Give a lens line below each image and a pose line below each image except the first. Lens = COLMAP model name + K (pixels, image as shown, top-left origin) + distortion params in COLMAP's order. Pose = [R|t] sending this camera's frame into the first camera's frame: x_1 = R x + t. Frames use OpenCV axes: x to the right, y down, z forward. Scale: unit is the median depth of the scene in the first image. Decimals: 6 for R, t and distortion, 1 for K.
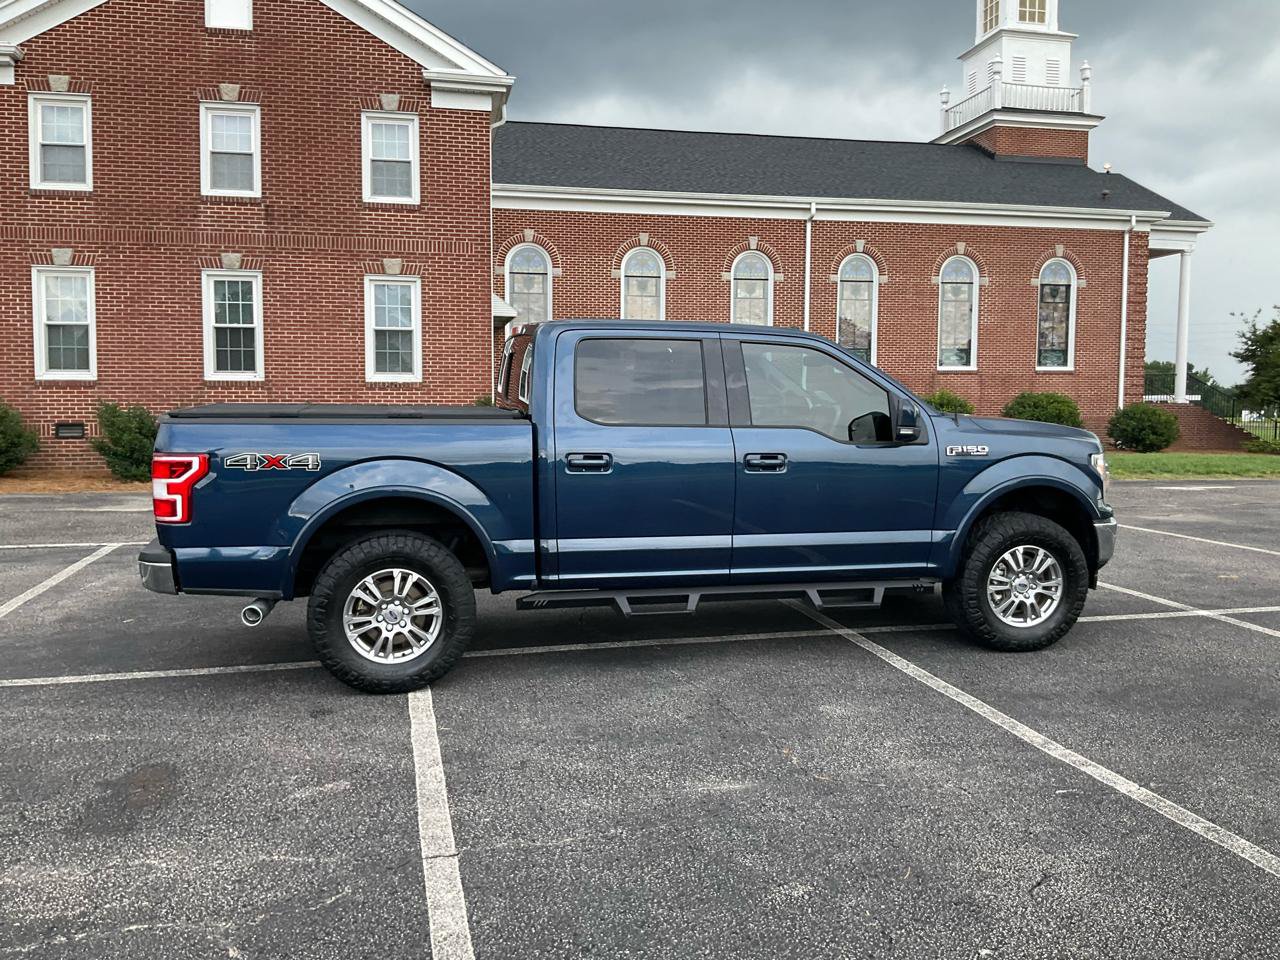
lens RADIAL K [[1048.6, 0, 640.4], [0, 1048.6, 476.2], [0, 0, 1]] dist [0.074680, -0.145258]
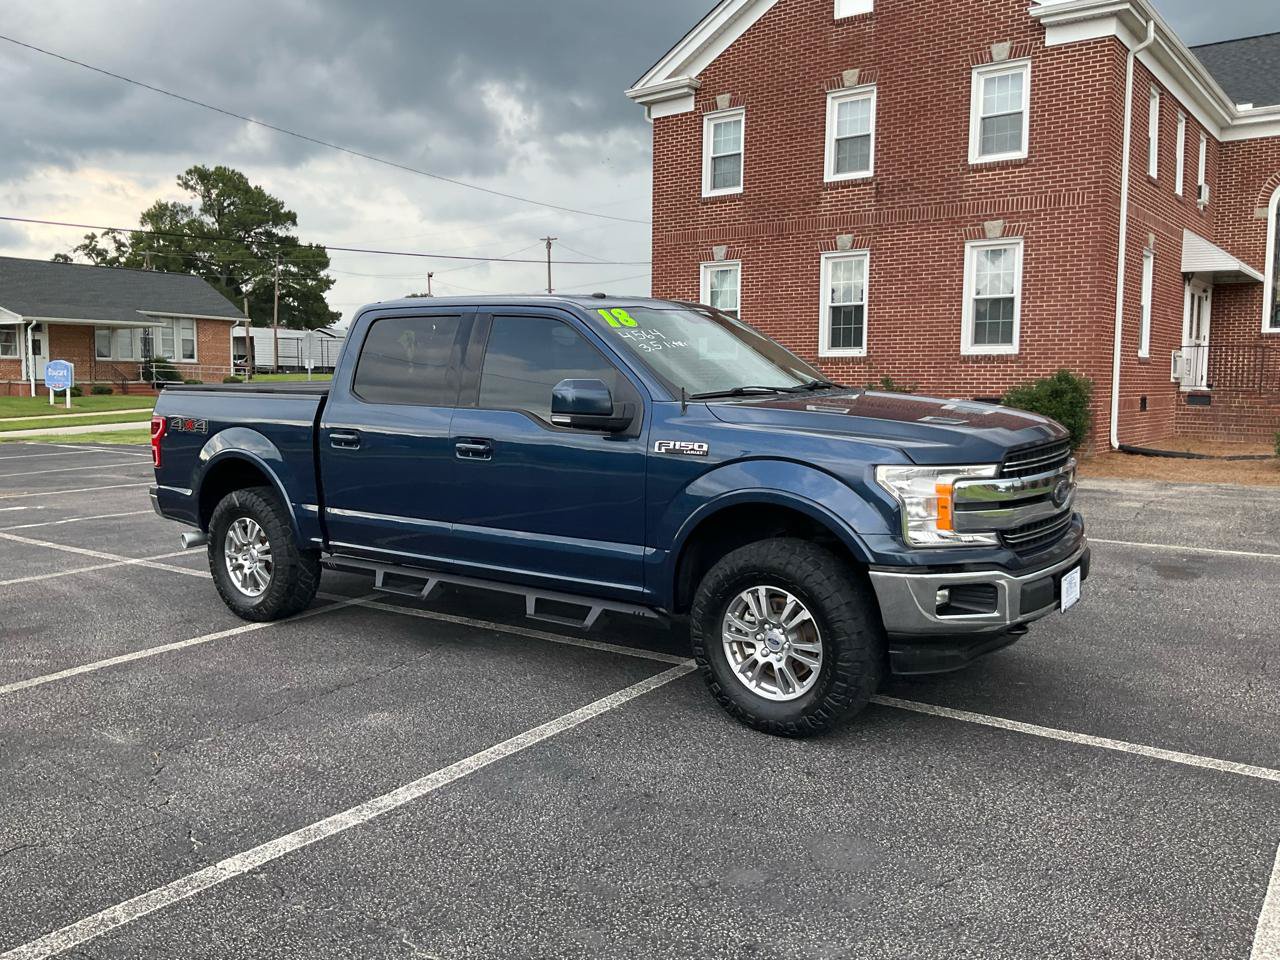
lens RADIAL K [[1048.6, 0, 642.5], [0, 1048.6, 480.2], [0, 0, 1]] dist [0.074680, -0.145258]
pose [[0.651730, 0.076440, -0.754590, 0.828652], [-0.054246, 0.997058, 0.054150, -0.038450], [0.756509, 0.005642, 0.653959, 0.469886]]
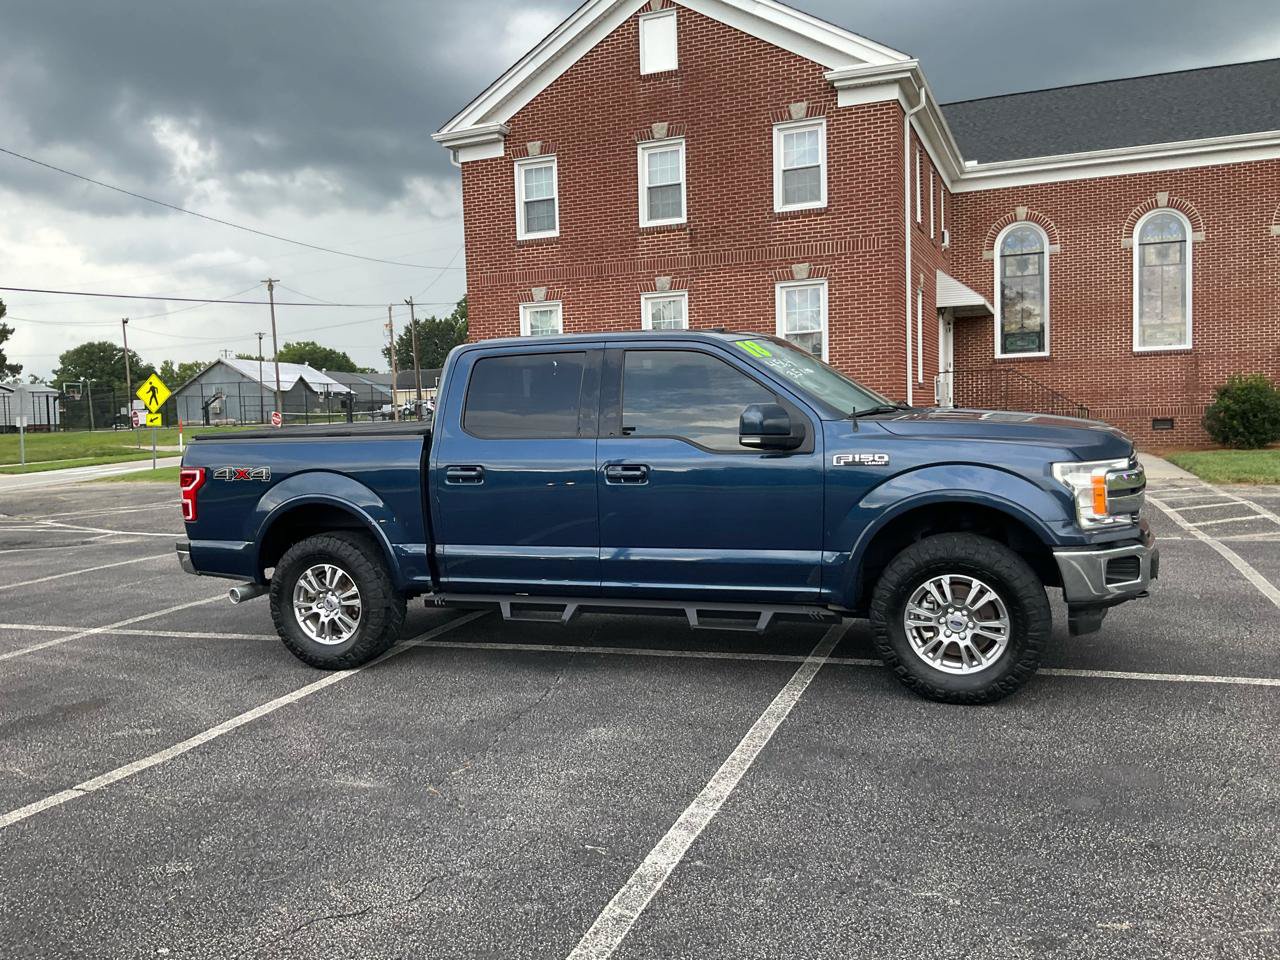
lens RADIAL K [[1048.6, 0, 641.0], [0, 1048.6, 484.1], [0, 0, 1]] dist [0.074680, -0.145258]
pose [[0.828911, 0.007302, -0.559332, 0.615257], [-0.000492, 0.999924, 0.012324, -0.014410], [0.559380, -0.009940, 0.828852, 0.185948]]
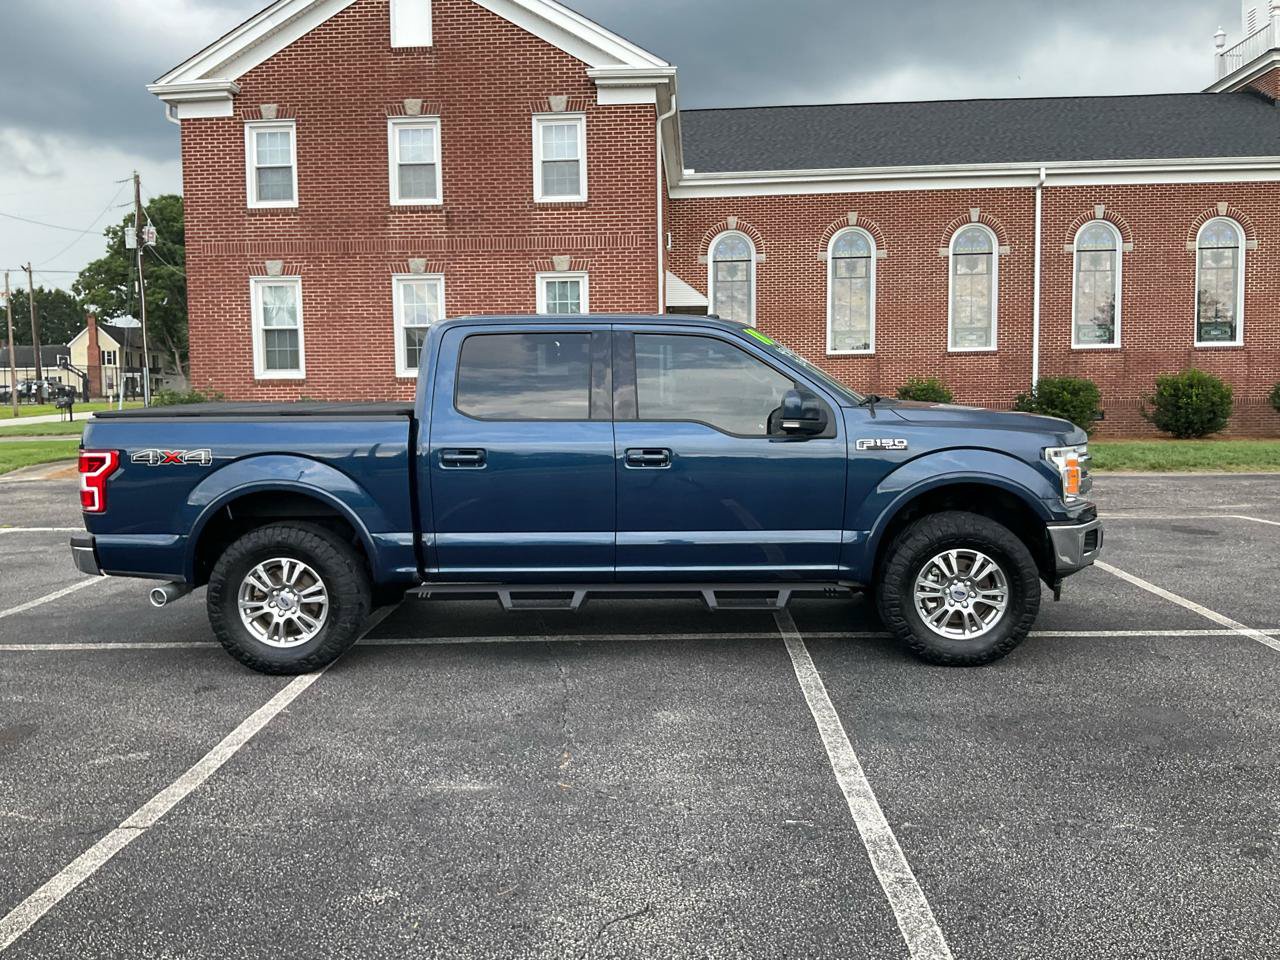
lens RADIAL K [[1048.6, 0, 638.0], [0, 1048.6, 484.0], [0, 0, 1]] dist [0.074680, -0.145258]
pose [[0.963637, 0.006625, -0.267132, 0.336784], [-0.001507, 0.999811, 0.019360, -0.006685], [0.267210, -0.018254, 0.963465, 0.061531]]
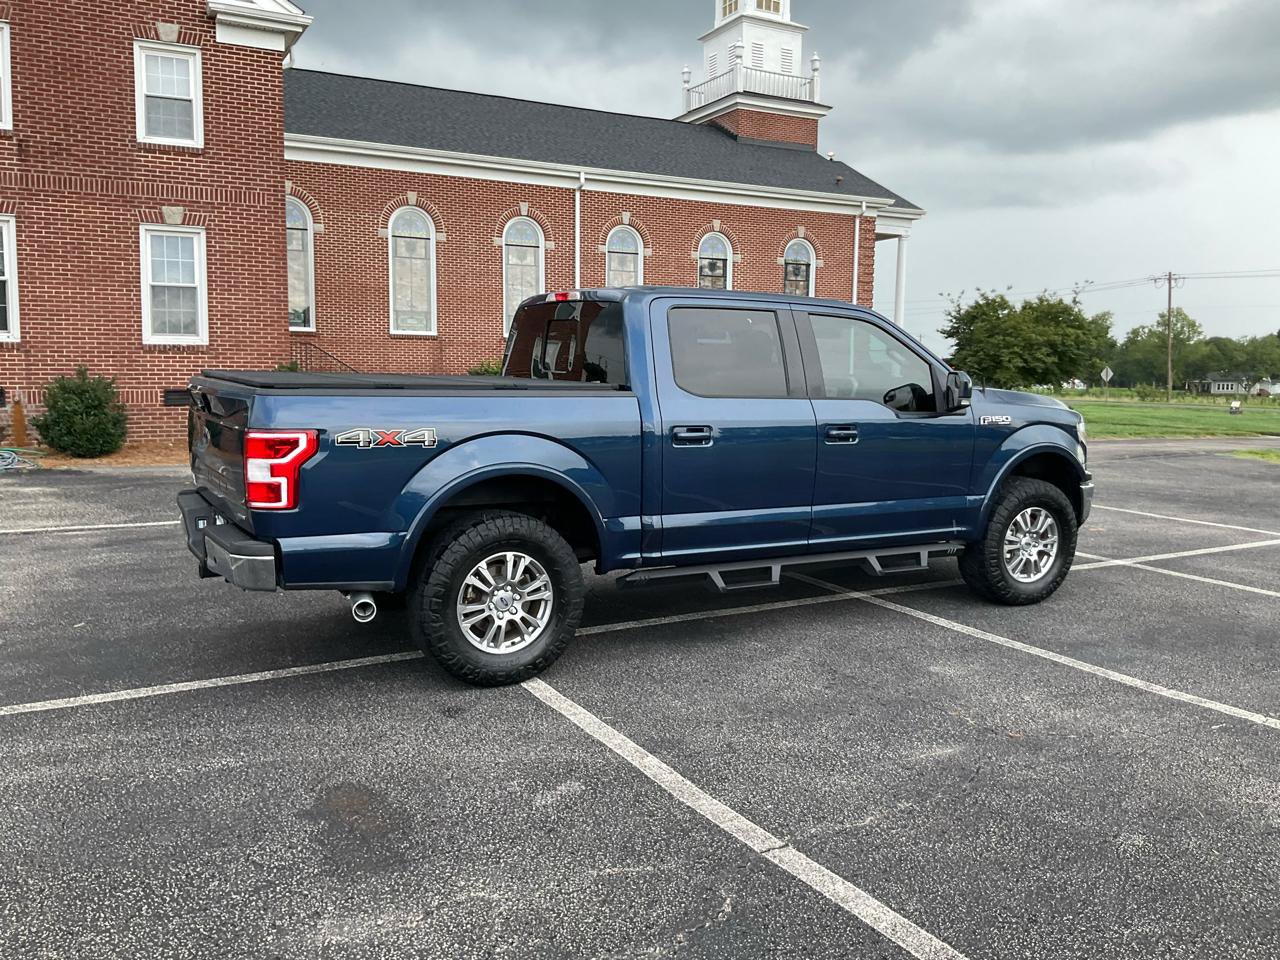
lens RADIAL K [[1048.6, 0, 635.7], [0, 1048.6, 475.3], [0, 0, 1]] dist [0.074680, -0.145258]
pose [[0.961003, -0.020272, 0.275792, -0.323261], [0.012207, 0.999447, 0.030927, -0.005787], [-0.276267, -0.026355, 0.960720, 0.069858]]
